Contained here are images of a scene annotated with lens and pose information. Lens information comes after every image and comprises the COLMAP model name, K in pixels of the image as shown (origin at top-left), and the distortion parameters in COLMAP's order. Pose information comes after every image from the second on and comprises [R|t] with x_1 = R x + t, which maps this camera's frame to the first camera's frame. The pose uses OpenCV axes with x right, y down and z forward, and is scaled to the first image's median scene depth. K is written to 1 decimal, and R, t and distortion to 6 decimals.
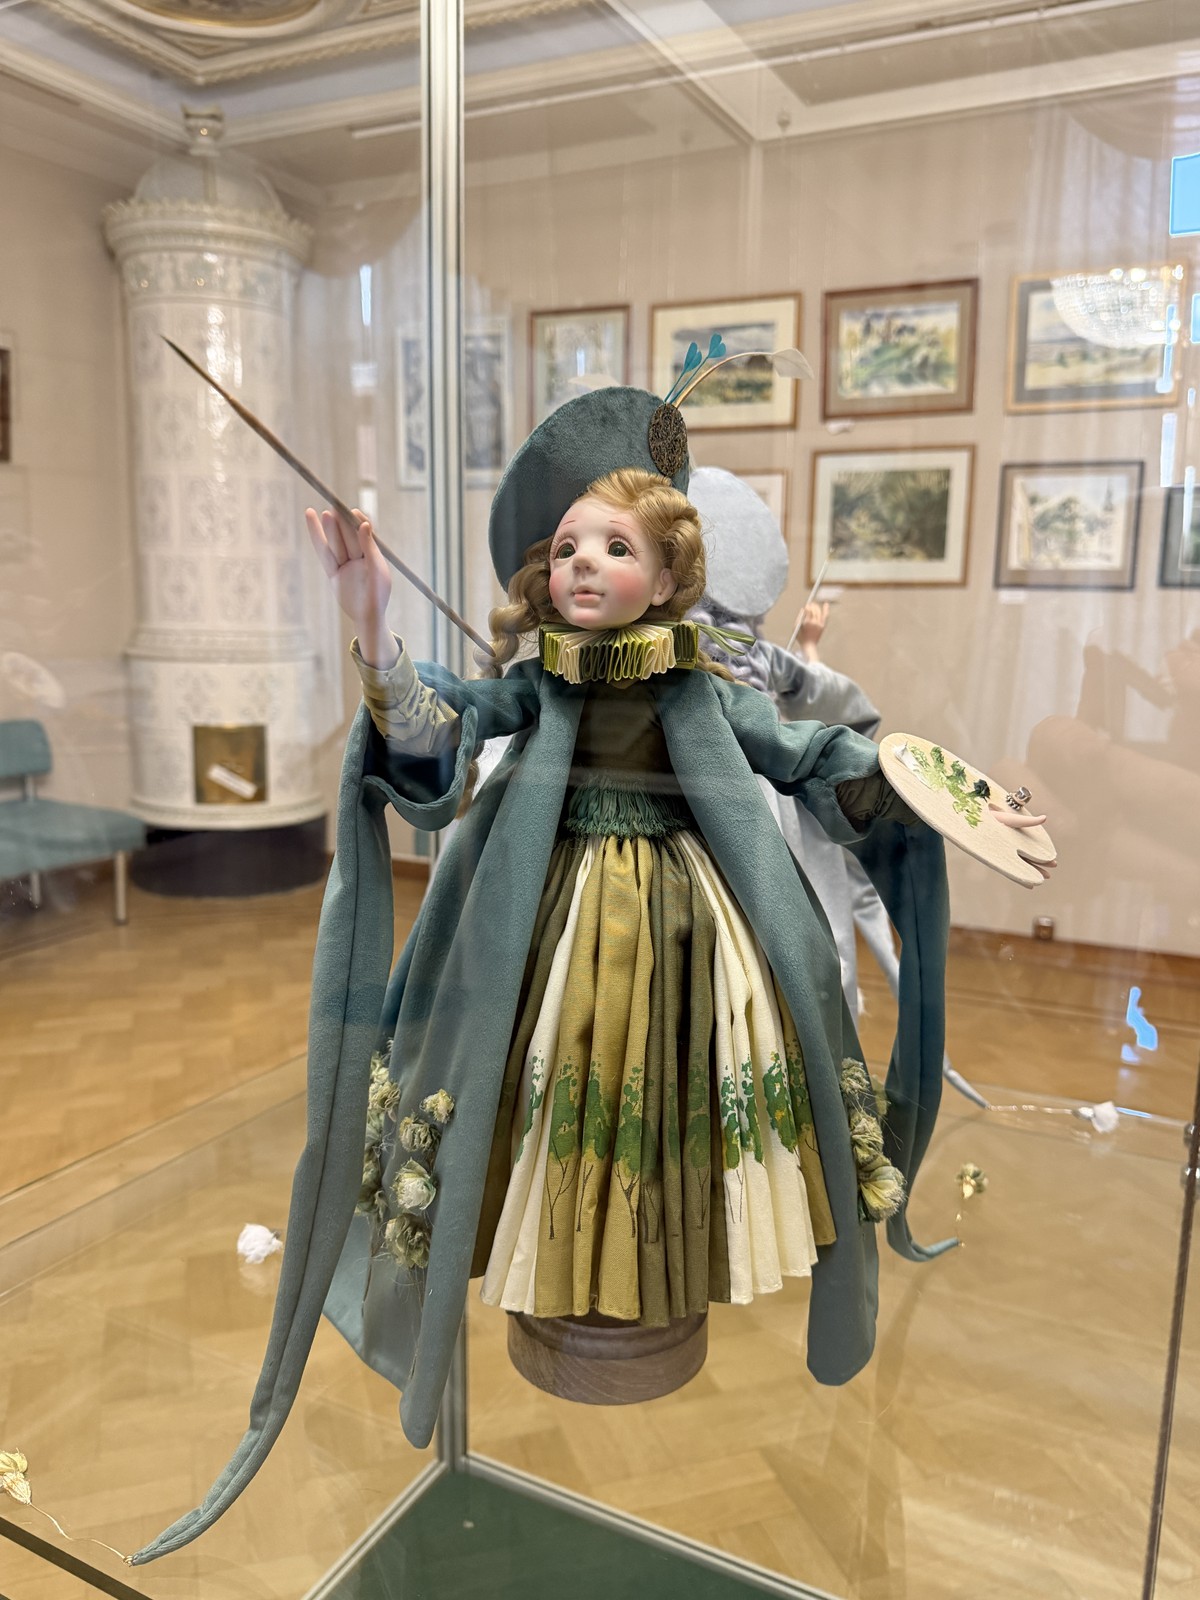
lens RADIAL K [[1224.2, 0, 602.4], [0, 1224.2, 802.1], [0, 0, 1]] dist [0.029766, -0.007037]
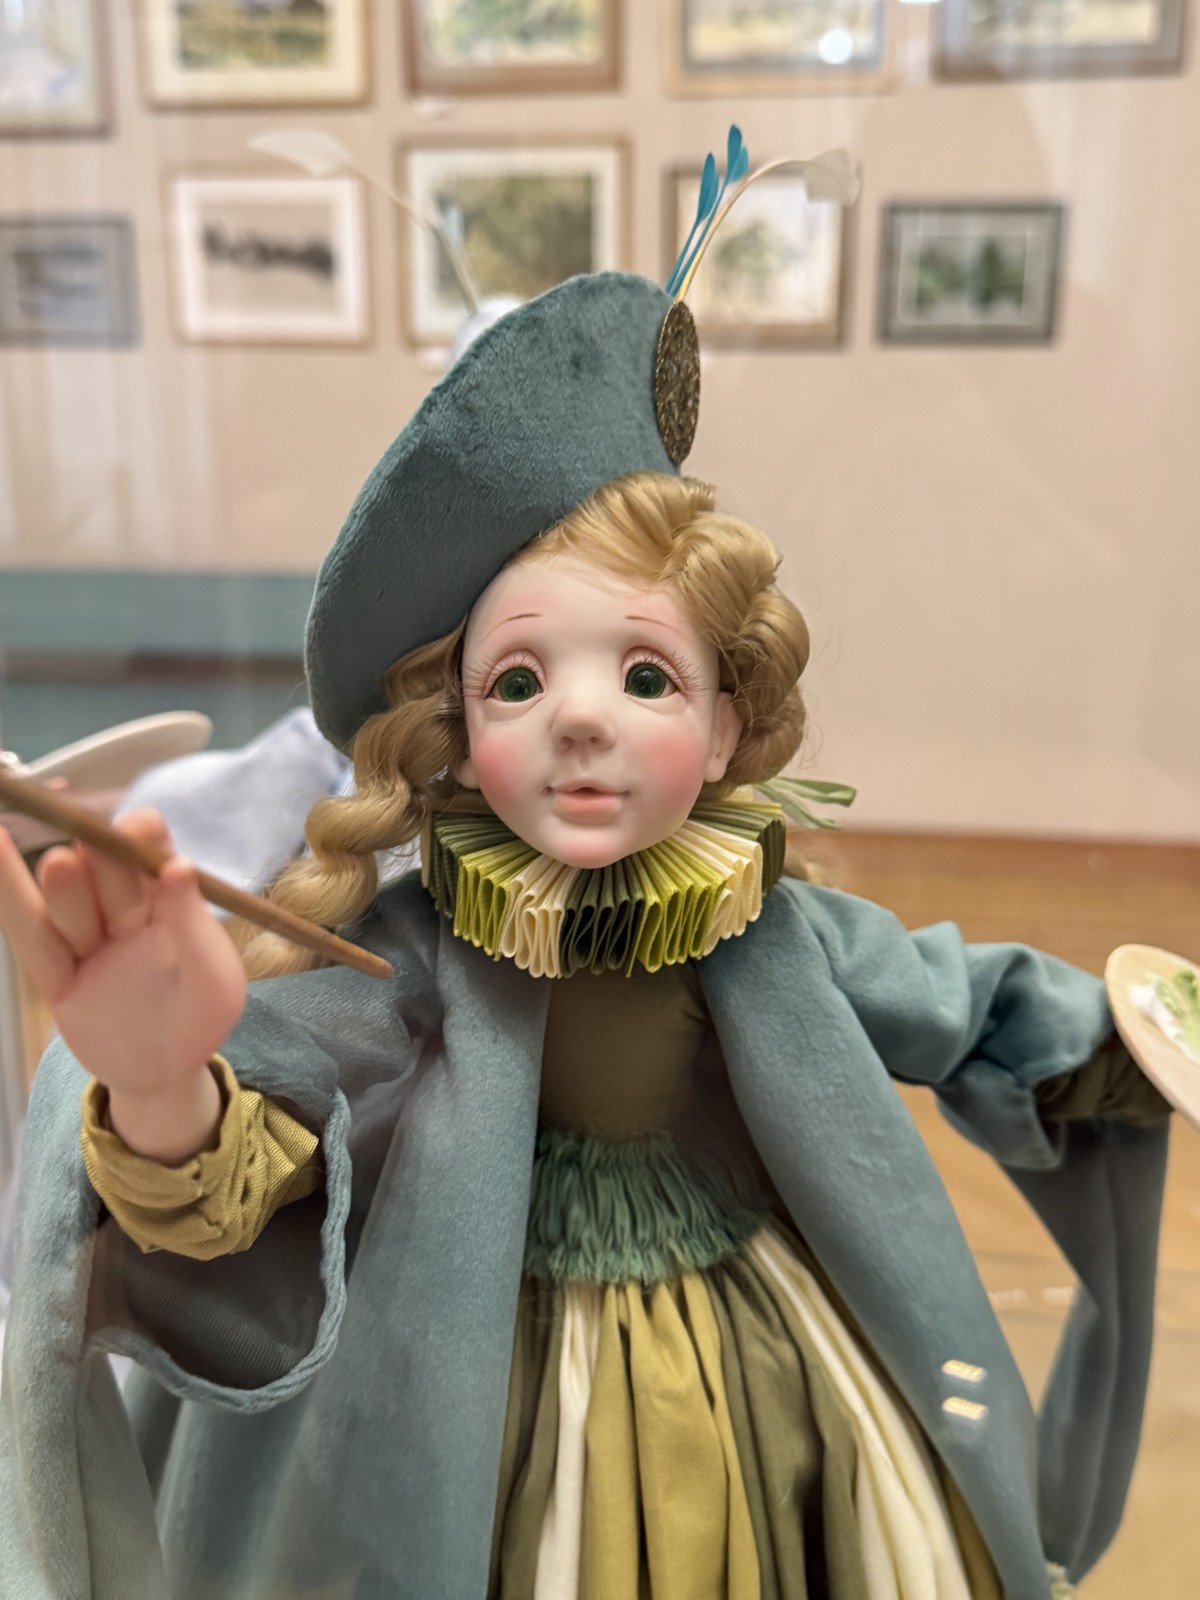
lens RADIAL K [[1724.9, 0, 601.9], [0, 1724.9, 794.4], [0, 0, 1]] dist [0.074210, 0.000000]
pose [[0.961260, -0.086577, 0.261694, -0.155330], [0.064819, 0.993769, 0.090675, -0.212375], [-0.267914, -0.070200, 0.960882, 0.406274]]
